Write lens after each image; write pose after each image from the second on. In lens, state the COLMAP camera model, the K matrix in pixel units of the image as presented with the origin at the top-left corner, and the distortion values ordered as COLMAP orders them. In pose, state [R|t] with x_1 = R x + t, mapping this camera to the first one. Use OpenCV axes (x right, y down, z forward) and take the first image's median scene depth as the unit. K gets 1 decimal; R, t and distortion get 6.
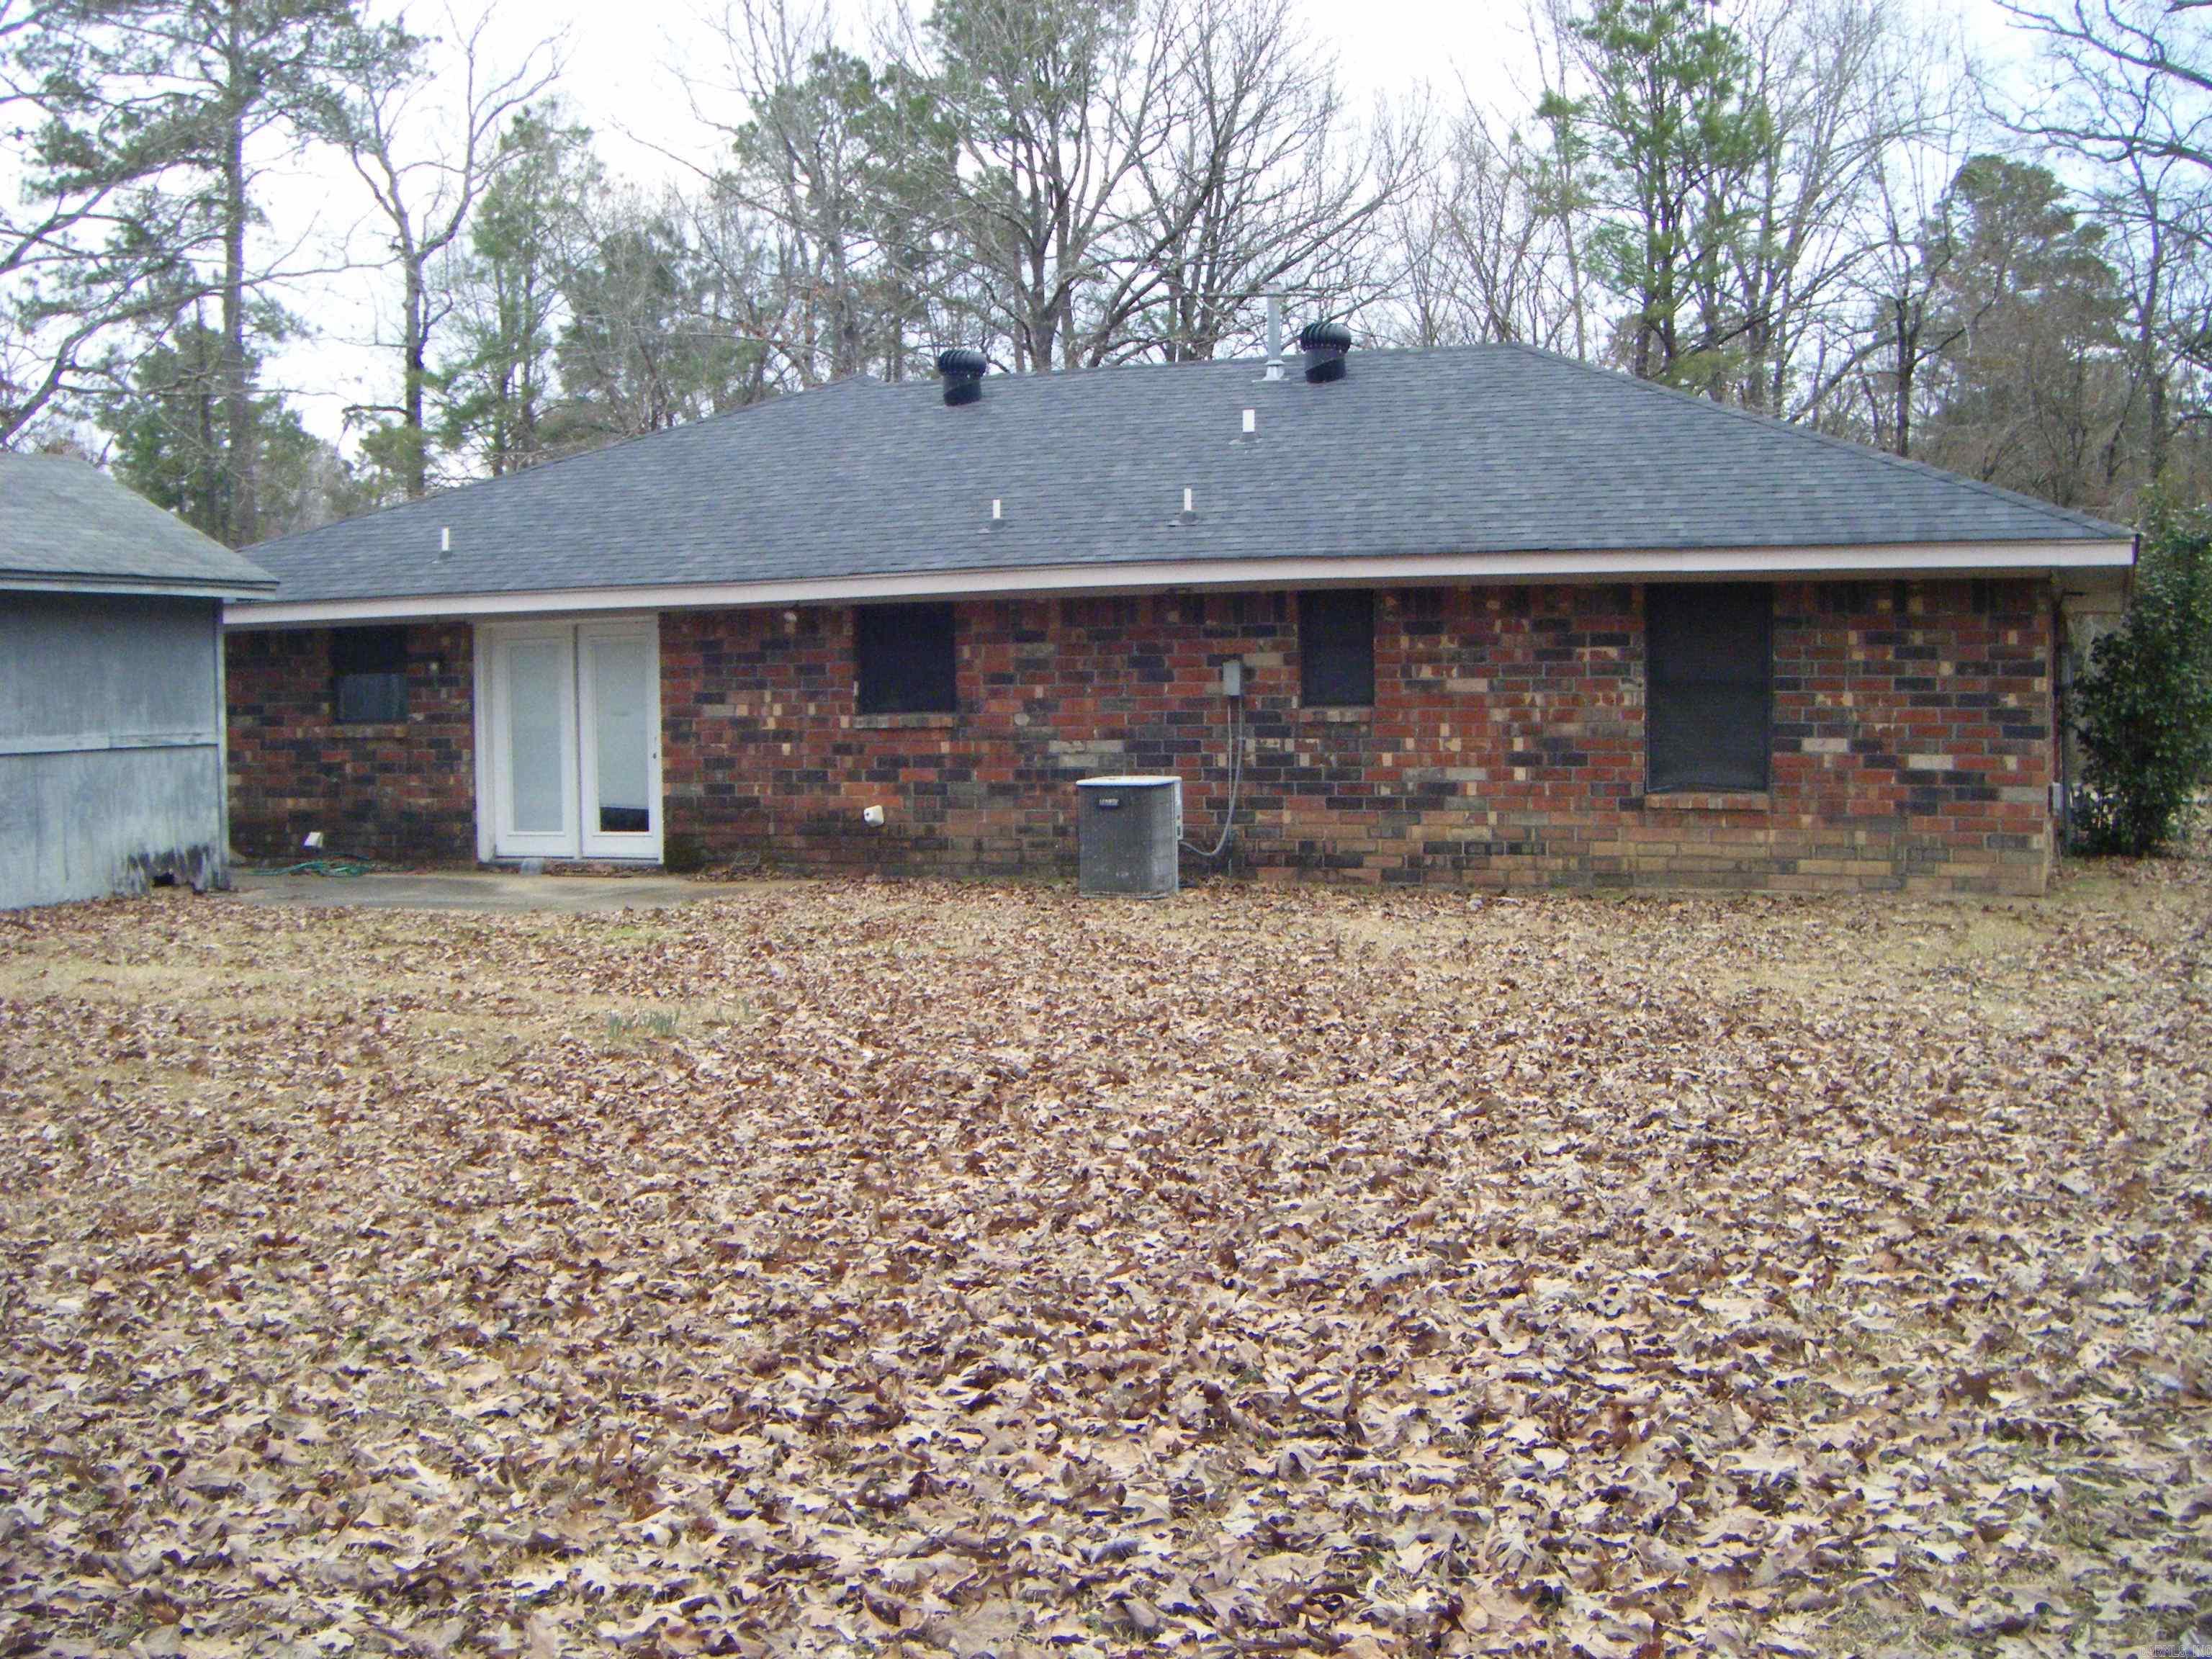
lens RADIAL K [[2509.5, 0, 1103.5], [0, 2509.5, 869.8], [0, 0, 1]] dist [-0.214782, 0.123582]
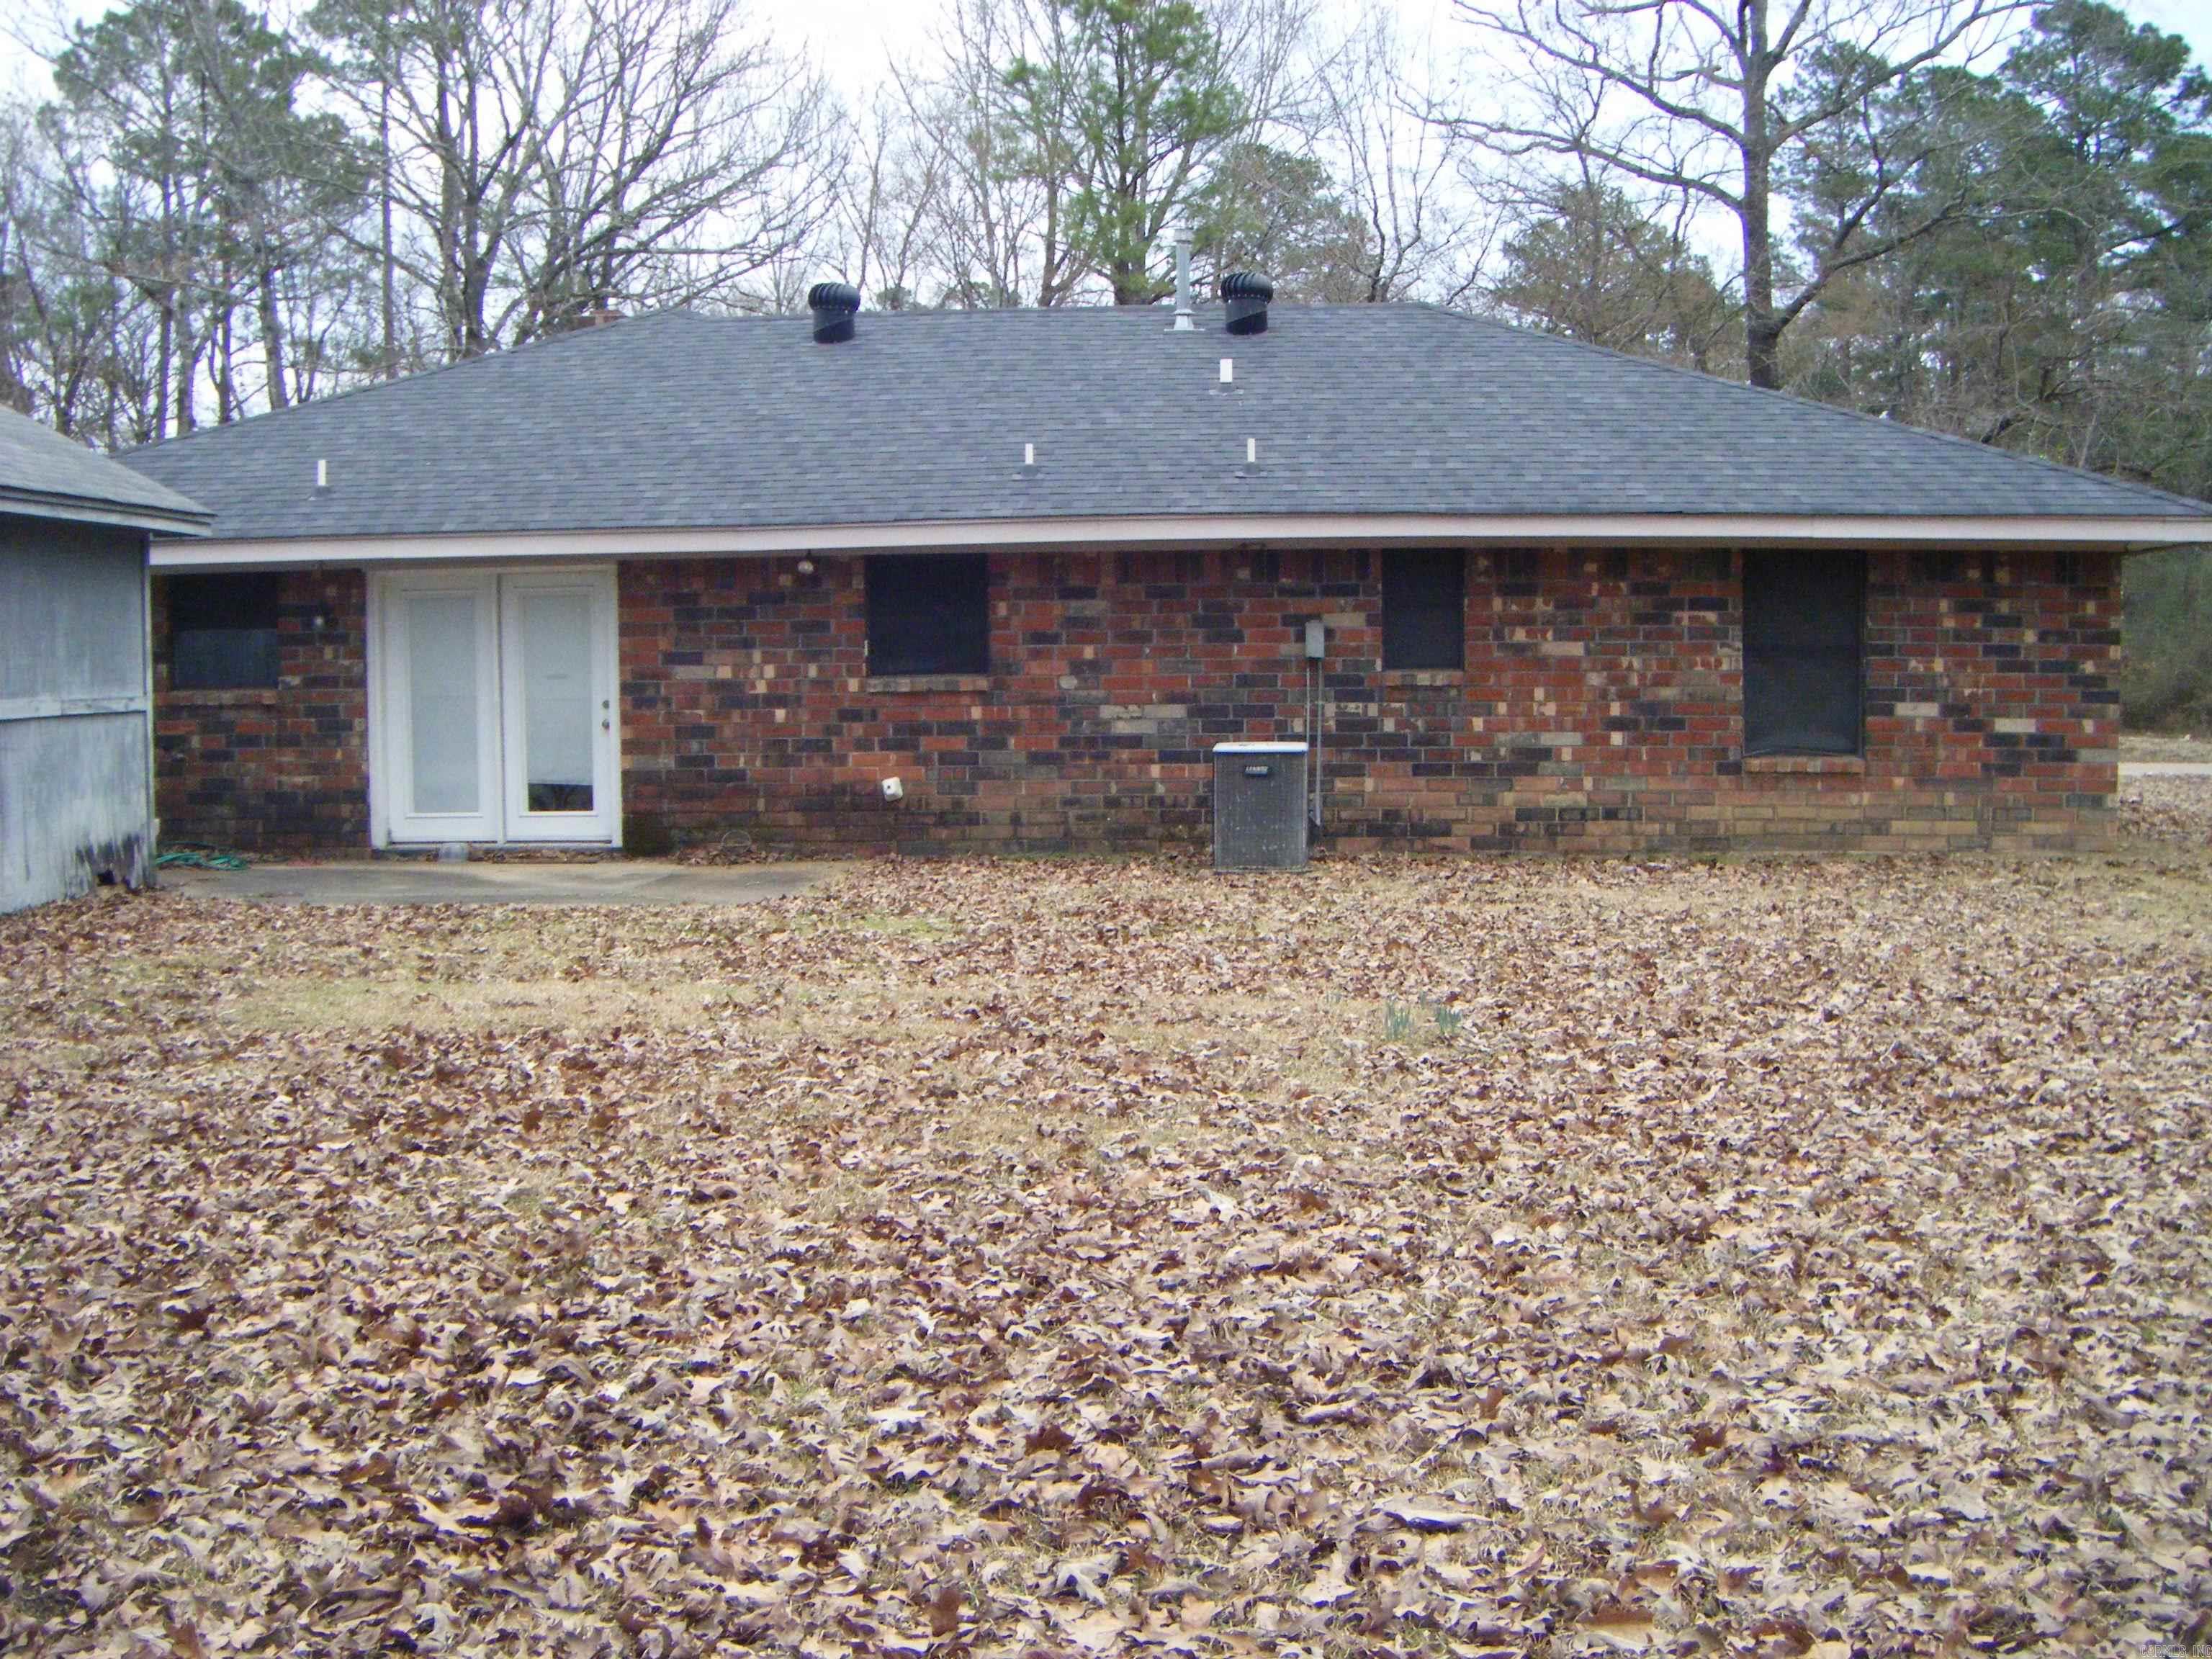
lens RADIAL K [[2509.5, 0, 1103.5], [0, 2509.5, 869.8], [0, 0, 1]] dist [-0.214782, 0.123582]
pose [[0.946202, -0.021830, 0.322840, -0.319713], [0.018483, 0.999739, 0.013429, -0.003104], [-0.323049, -0.006739, 0.946358, 0.121471]]
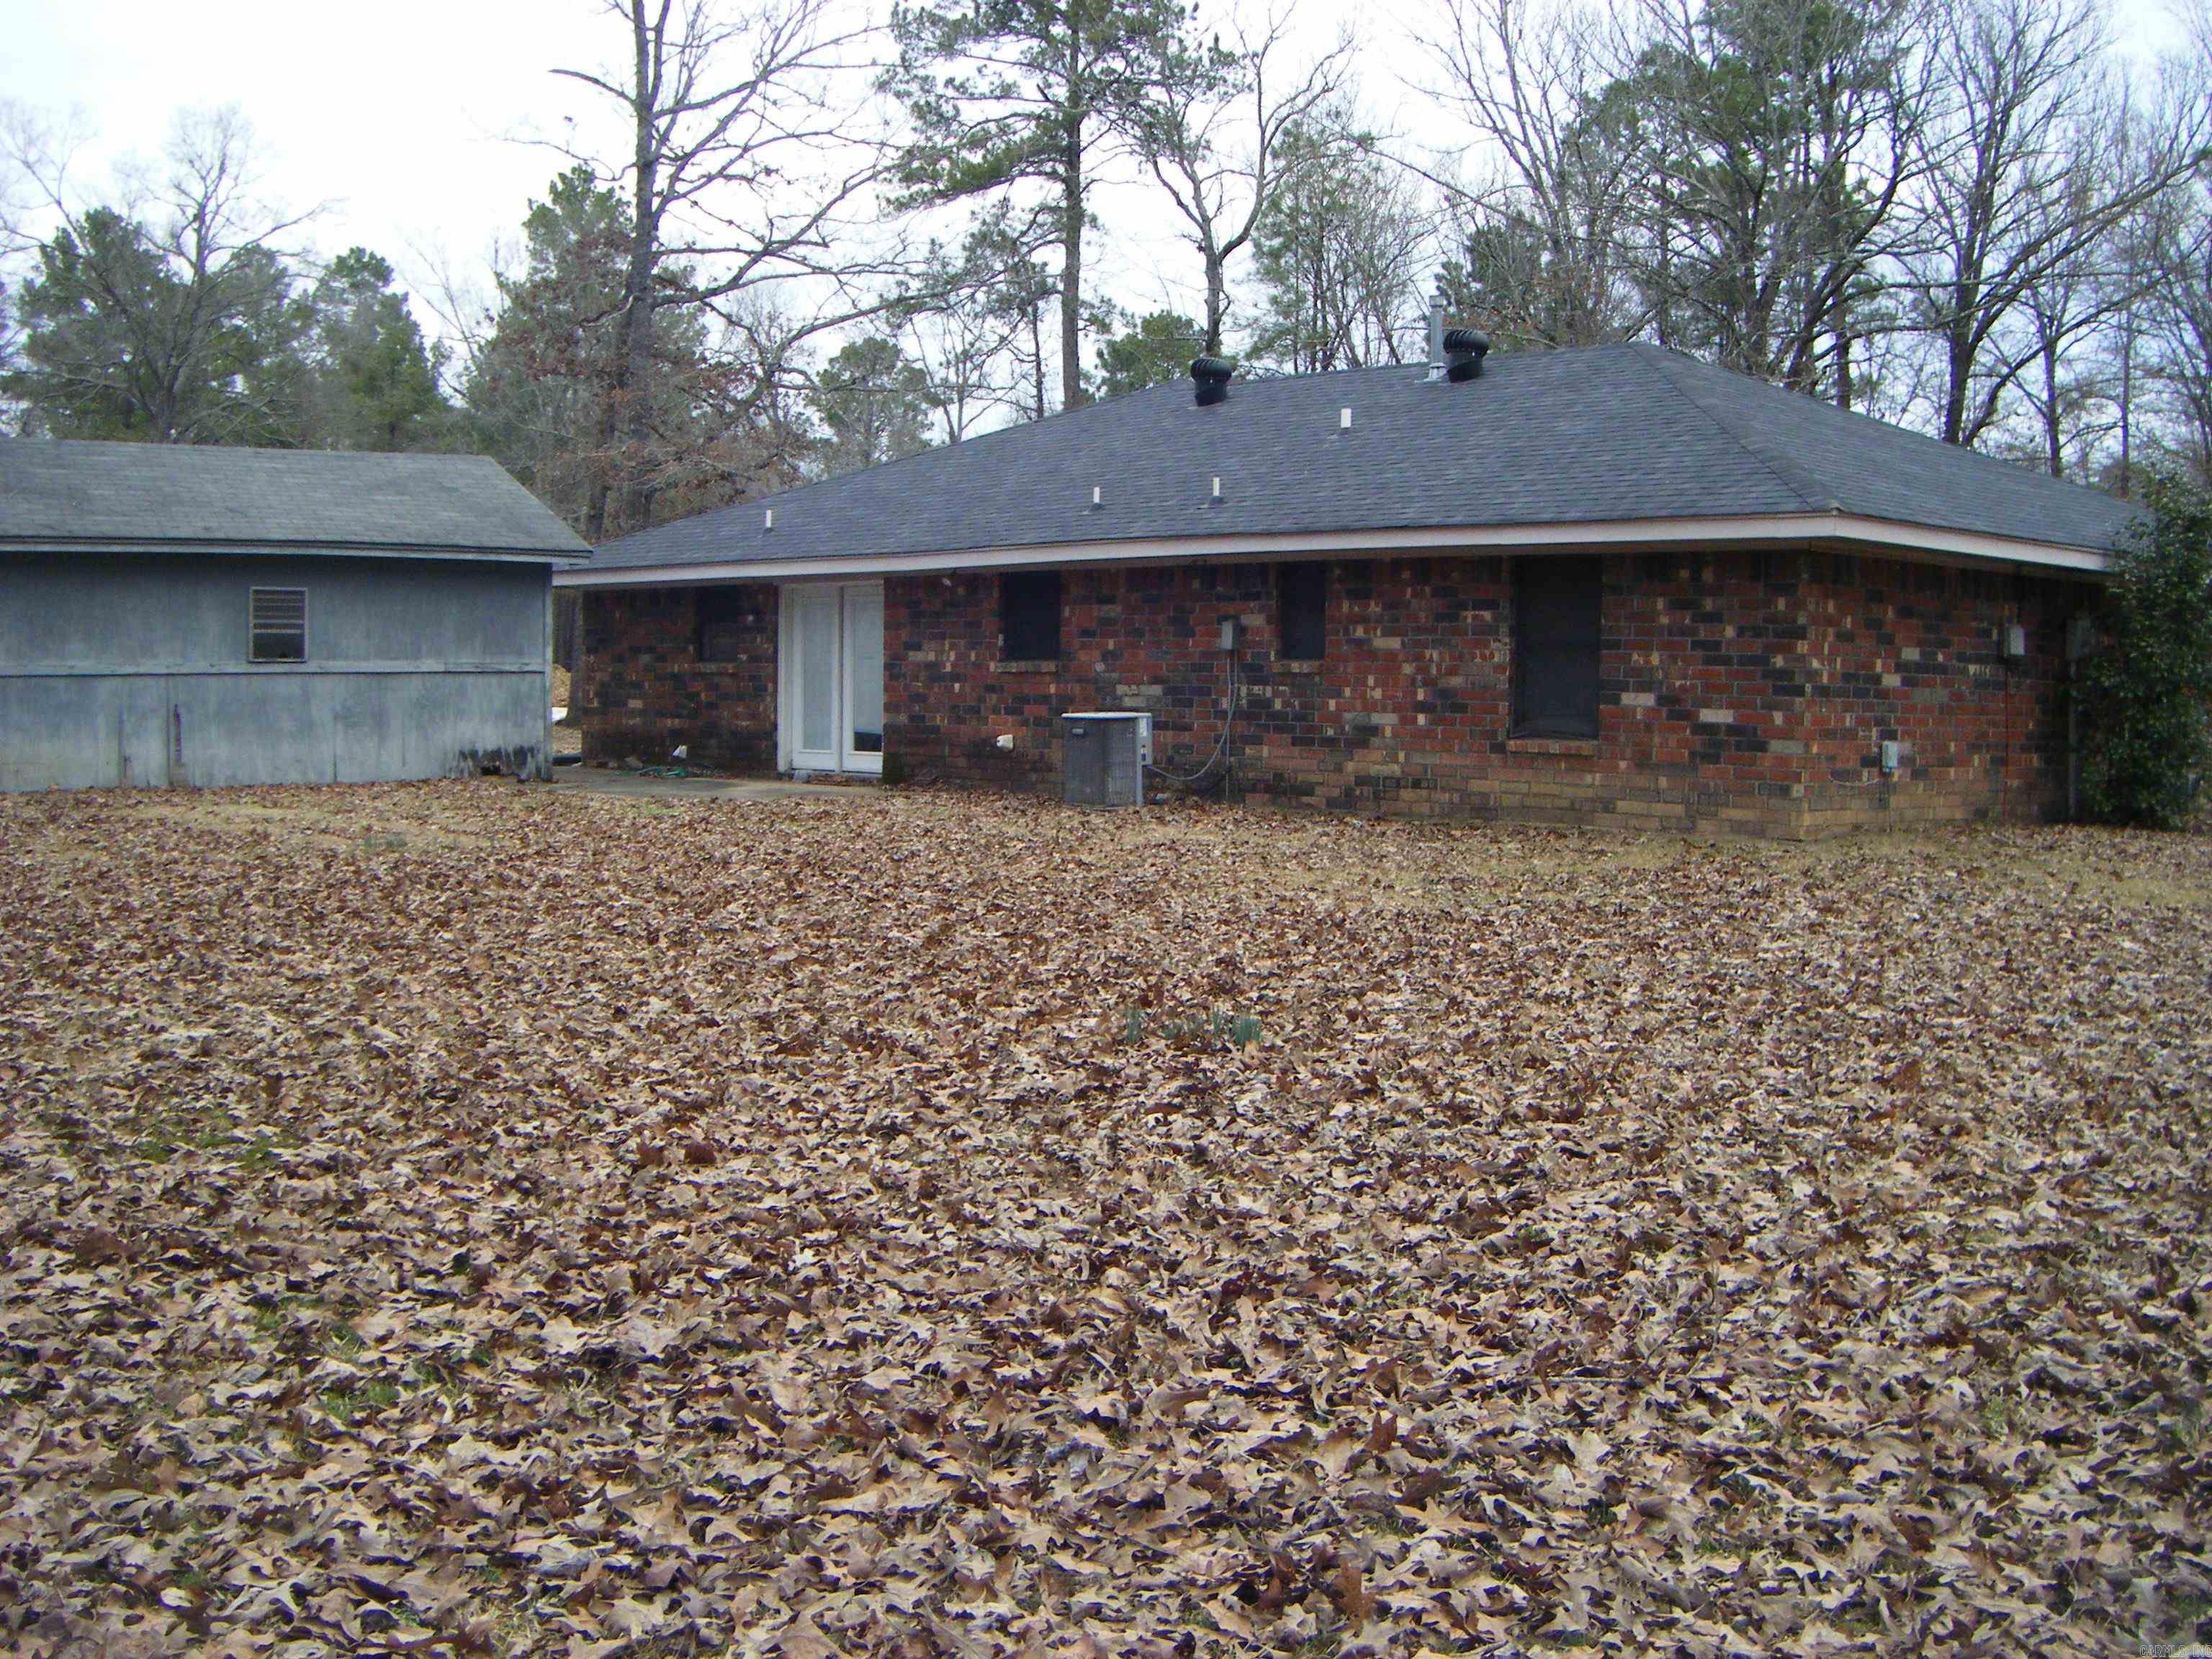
lens RADIAL K [[2509.5, 0, 1103.5], [0, 2509.5, 869.8], [0, 0, 1]] dist [-0.214782, 0.123582]
pose [[0.912131, 0.053663, -0.406370, 0.471576], [-0.050478, 0.998553, 0.018563, 0.016208], [0.406778, 0.003581, 0.913520, -0.117119]]
